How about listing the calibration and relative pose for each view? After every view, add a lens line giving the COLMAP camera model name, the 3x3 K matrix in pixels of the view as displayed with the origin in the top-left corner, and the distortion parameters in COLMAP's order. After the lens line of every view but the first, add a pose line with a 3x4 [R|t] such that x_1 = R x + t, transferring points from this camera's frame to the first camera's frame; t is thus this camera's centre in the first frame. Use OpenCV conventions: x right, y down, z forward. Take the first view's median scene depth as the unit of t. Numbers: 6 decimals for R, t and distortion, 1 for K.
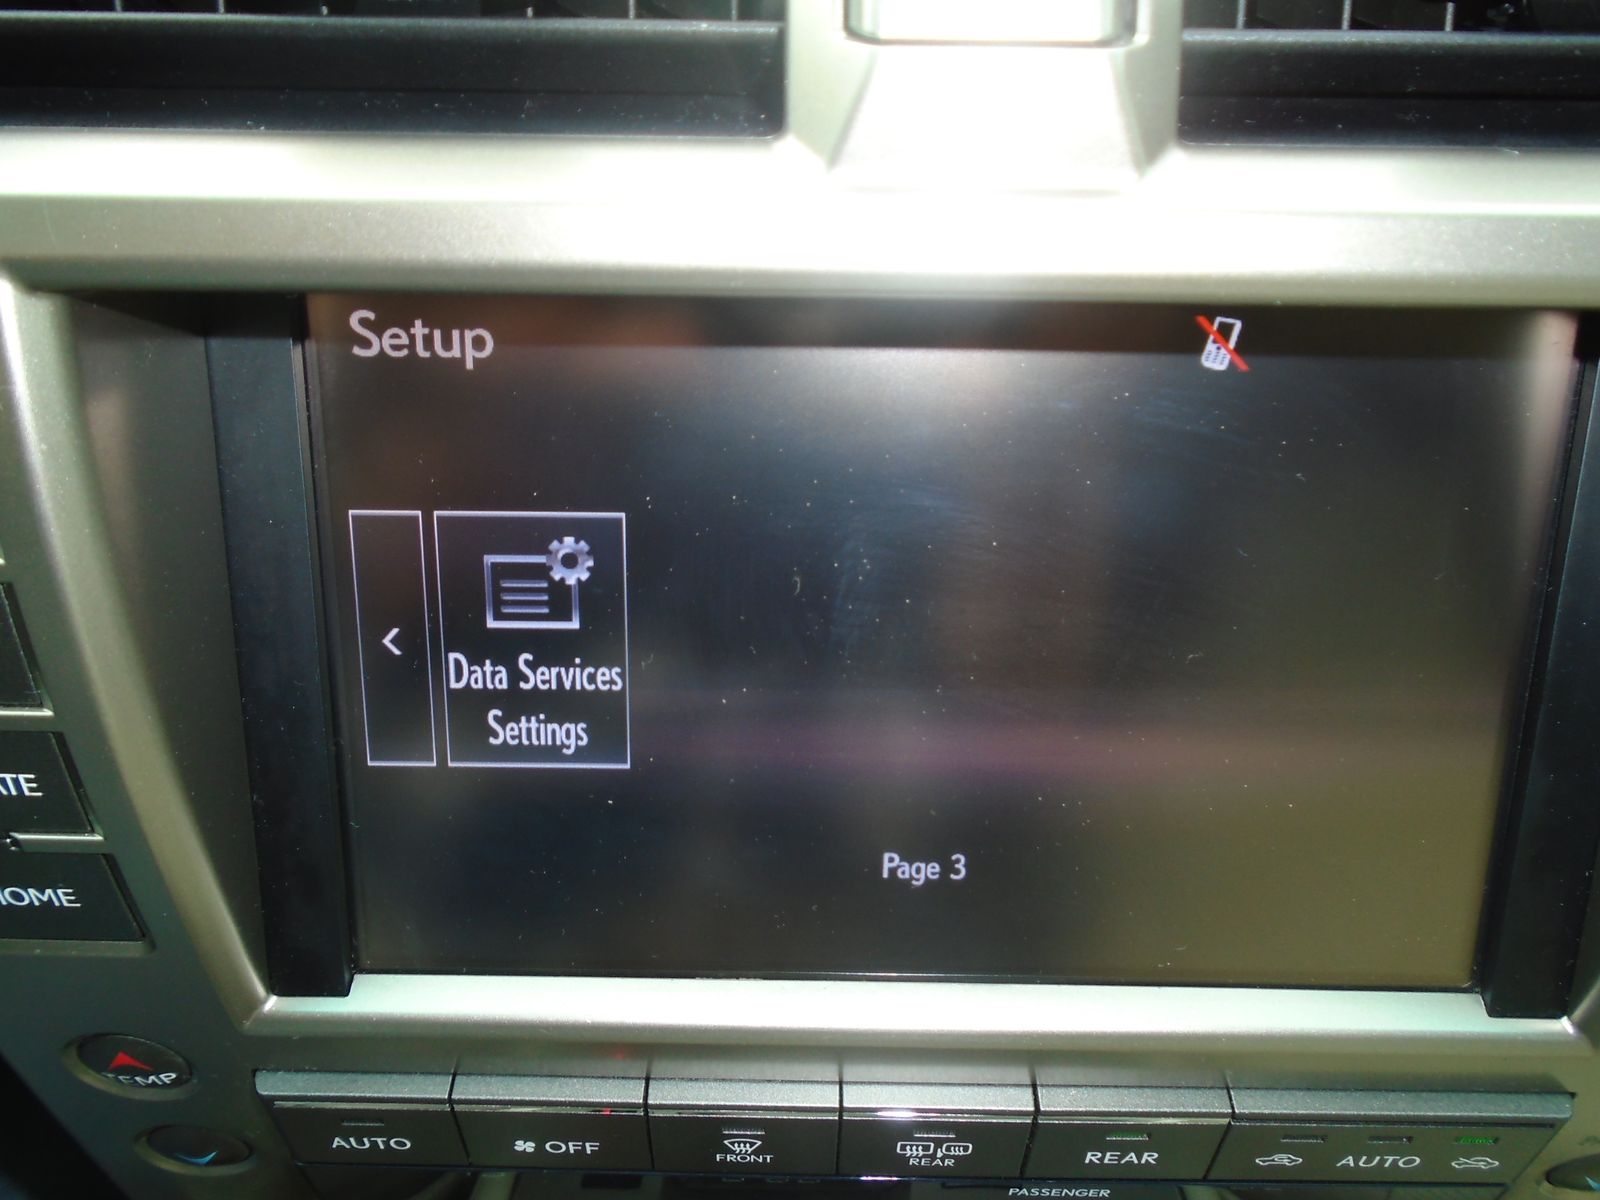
lens RADIAL K [[1221.9, 0, 794.6], [0, 1221.9, 581.1], [0, 0, 1]] dist [-0.006253, 0.003056]
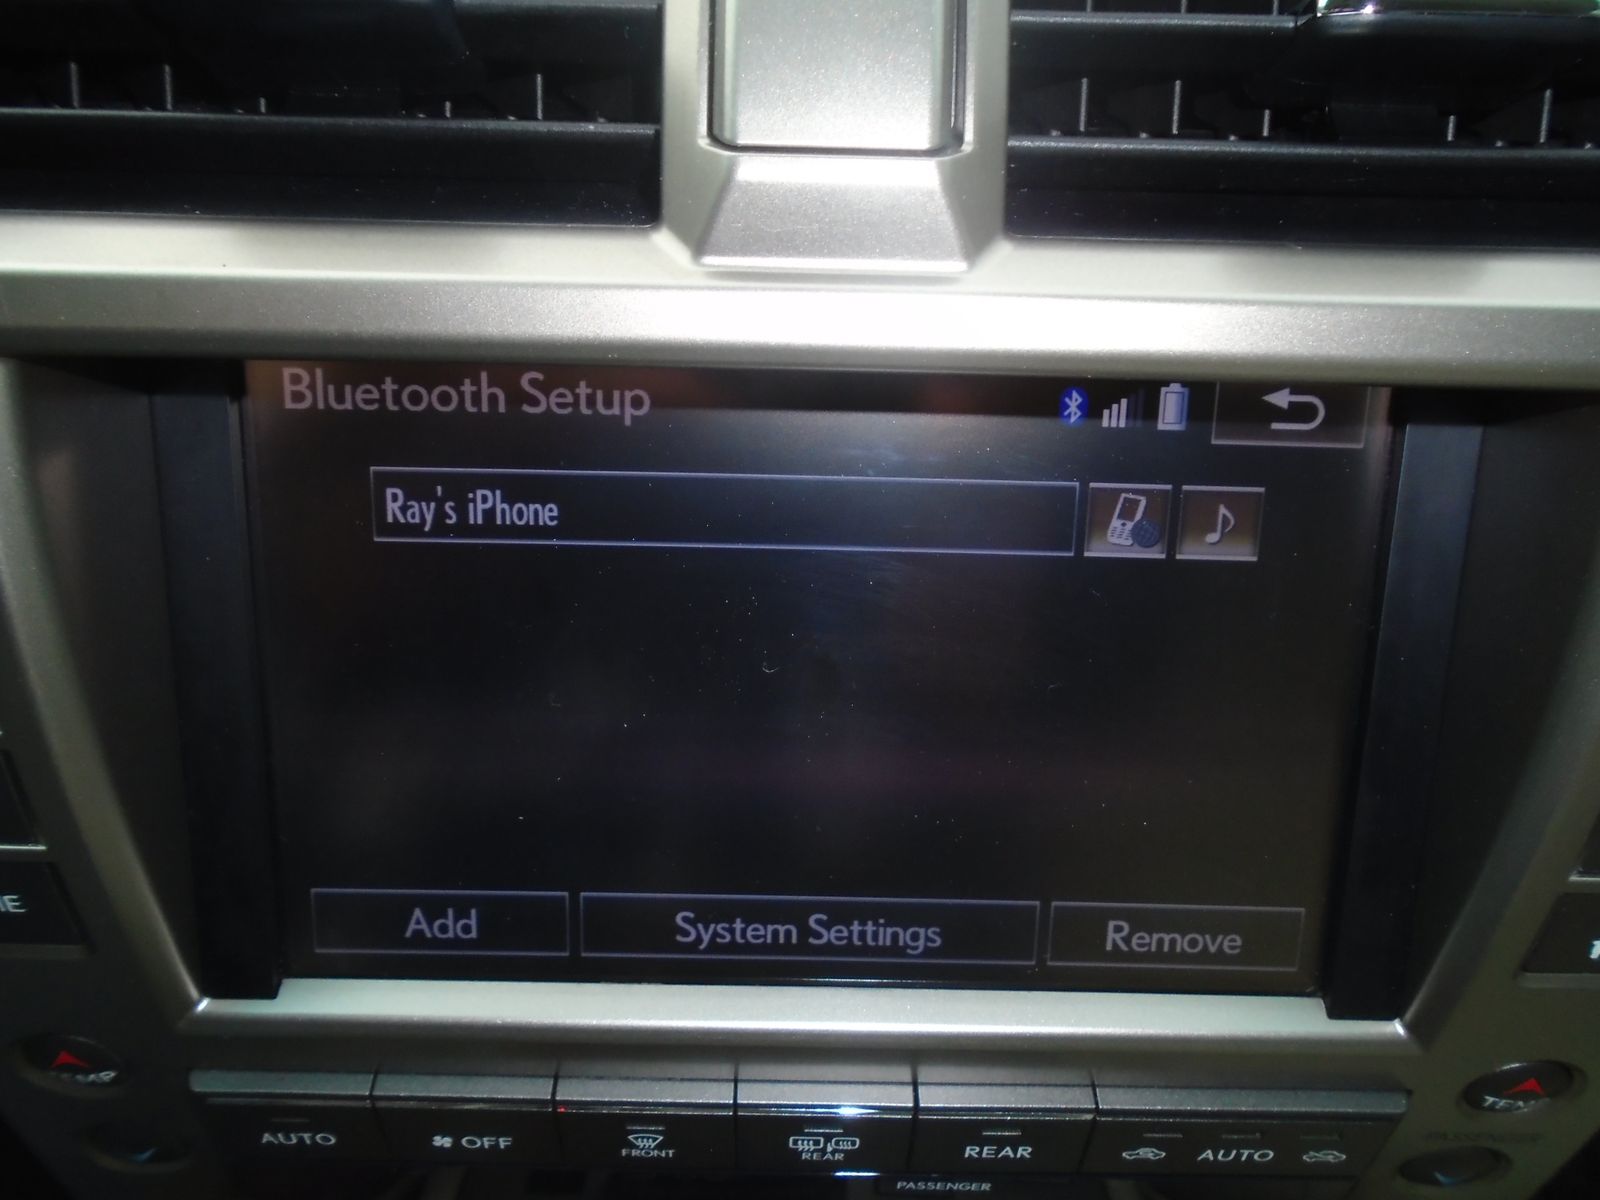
lens RADIAL K [[1221.9, 0, 794.6], [0, 1221.9, 581.1], [0, 0, 1]] dist [-0.006253, 0.003056]
pose [[0.999845, 0.006714, 0.016245, 0.068086], [-0.006350, 0.999730, -0.022356, -0.006371], [-0.016391, 0.022249, 0.999618, -0.087149]]
